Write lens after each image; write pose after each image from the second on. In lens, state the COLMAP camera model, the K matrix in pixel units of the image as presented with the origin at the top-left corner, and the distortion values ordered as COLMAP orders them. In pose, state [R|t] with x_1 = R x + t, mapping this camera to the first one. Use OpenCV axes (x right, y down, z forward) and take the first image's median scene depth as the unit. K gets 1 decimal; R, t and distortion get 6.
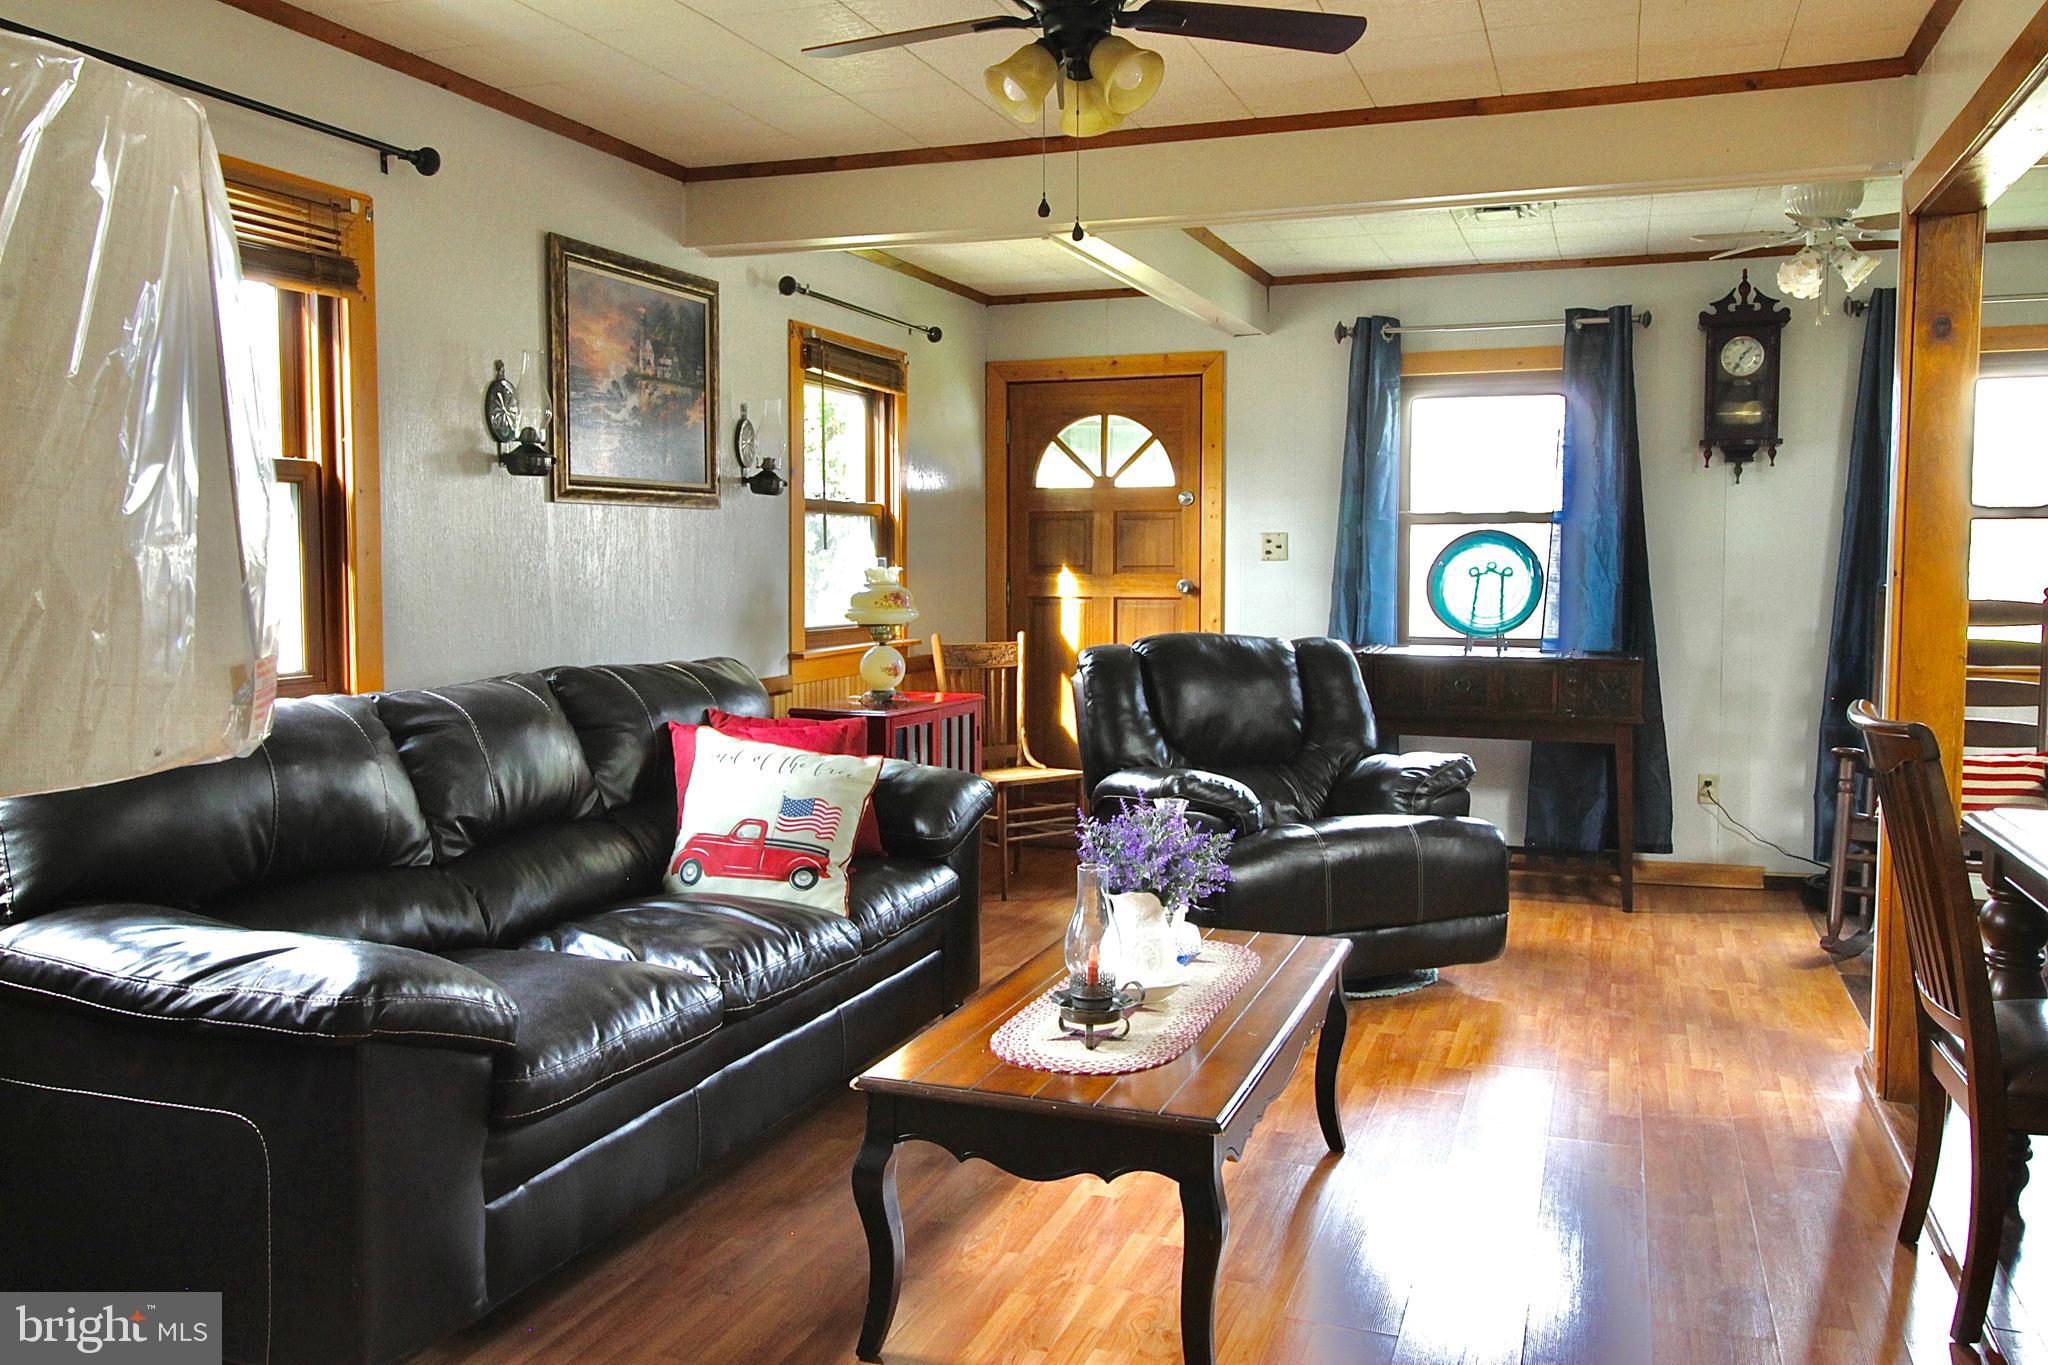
lens RADIAL K [[1625.6, 0, 1022.4], [0, 1625.6, 668.7], [0, 0, 1]] dist [0.006652, -0.007074]
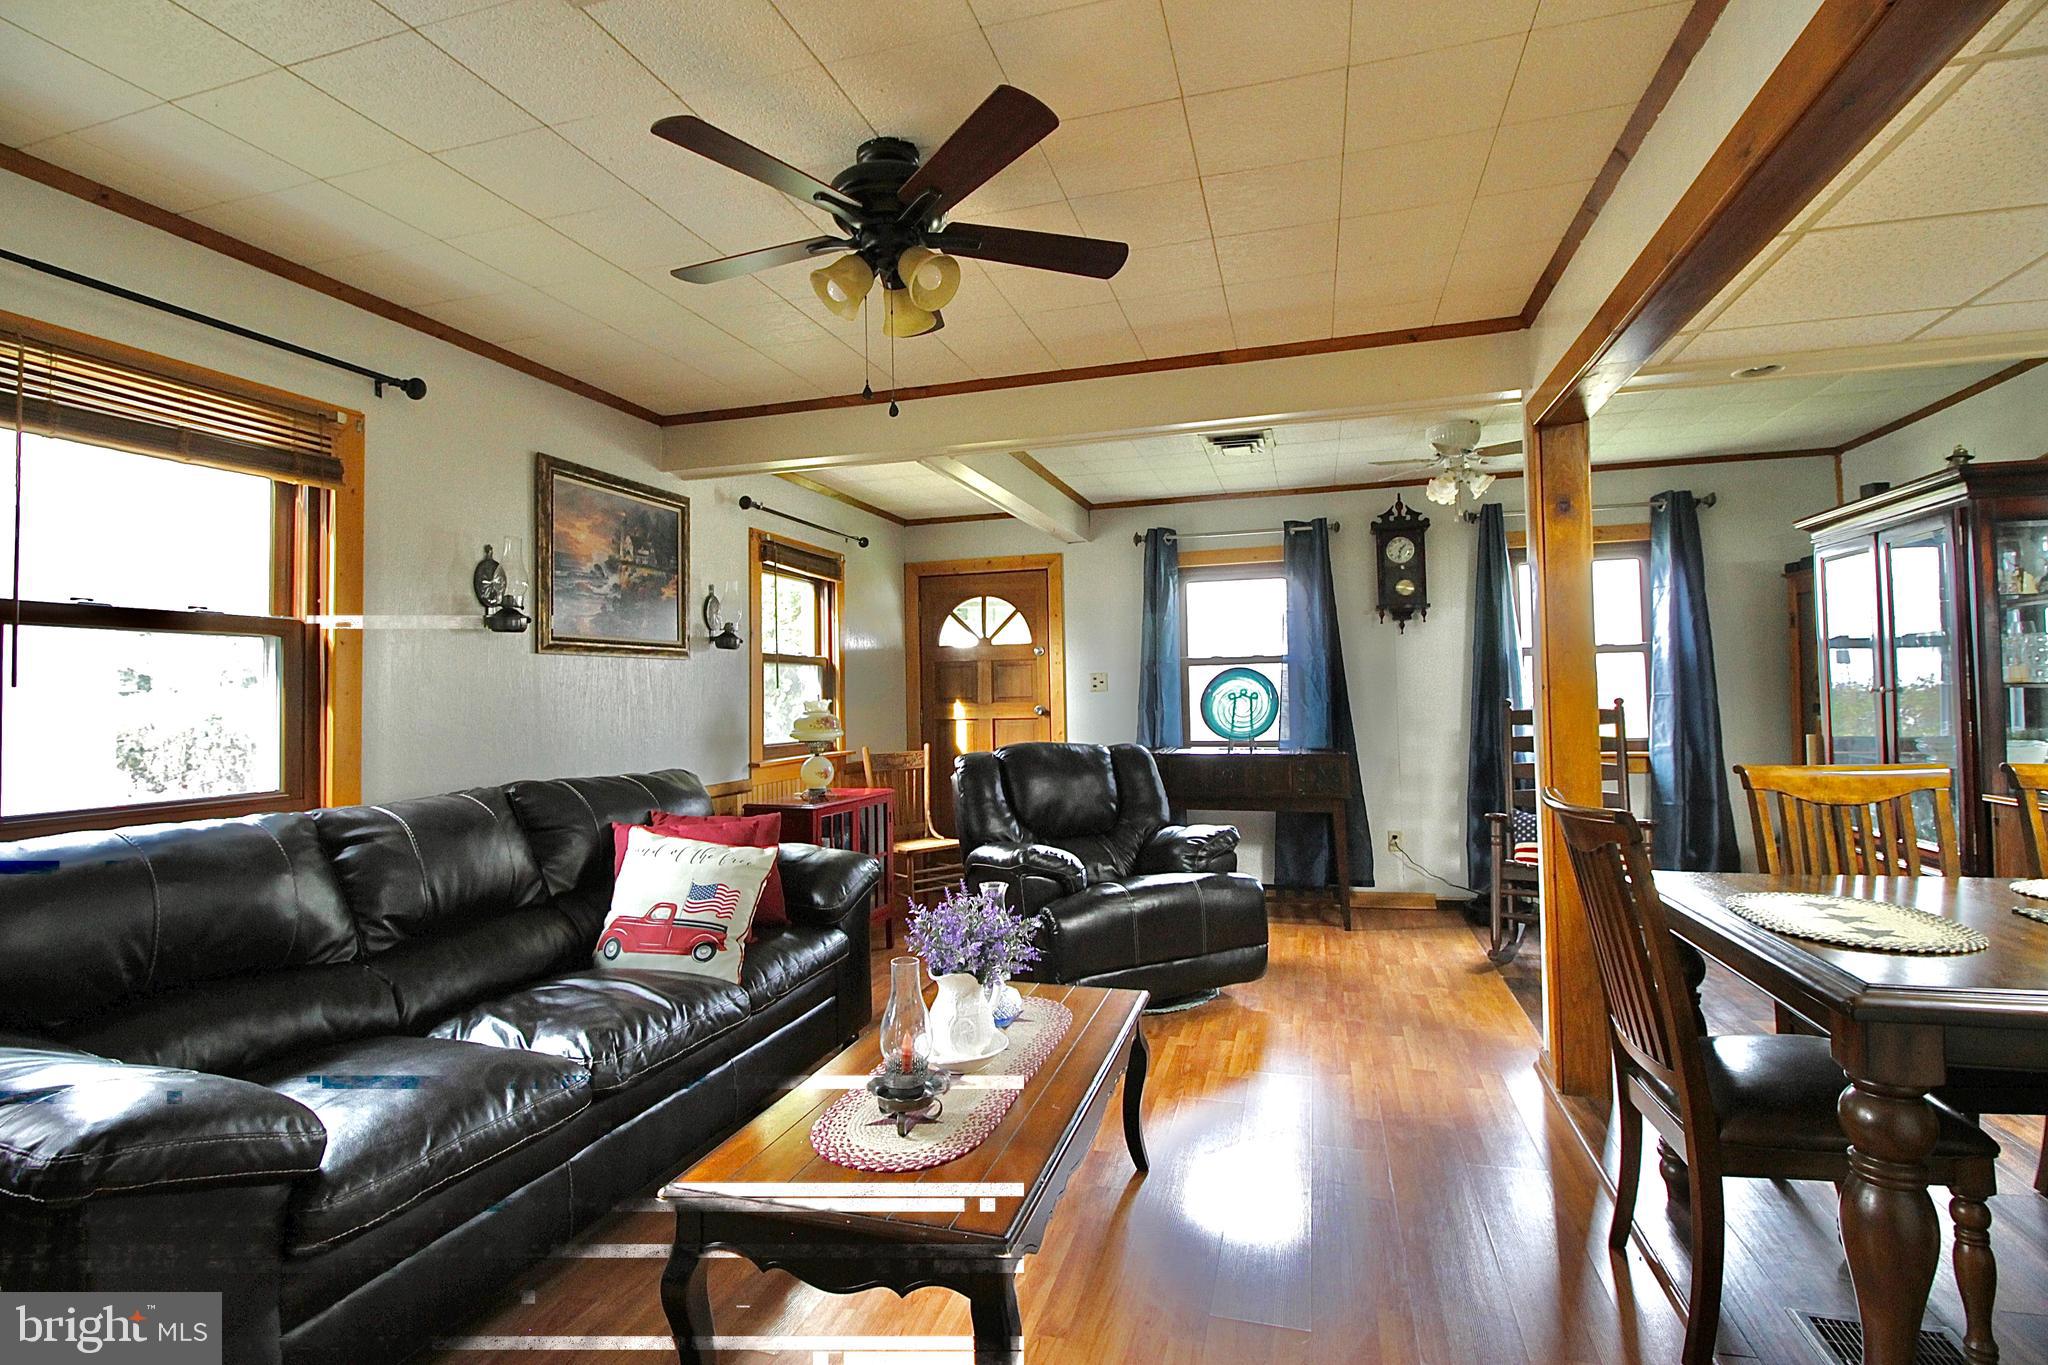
lens RADIAL K [[959.7, 0, 1025.6], [0, 959.7, 665.0], [0, 0, 1]] dist [-0.007367, -0.008417]
pose [[0.998011, -0.017047, 0.060684, 0.053483], [0.023128, 0.994621, -0.100966, -0.005886], [-0.058636, 0.102169, 0.993037, 0.199353]]
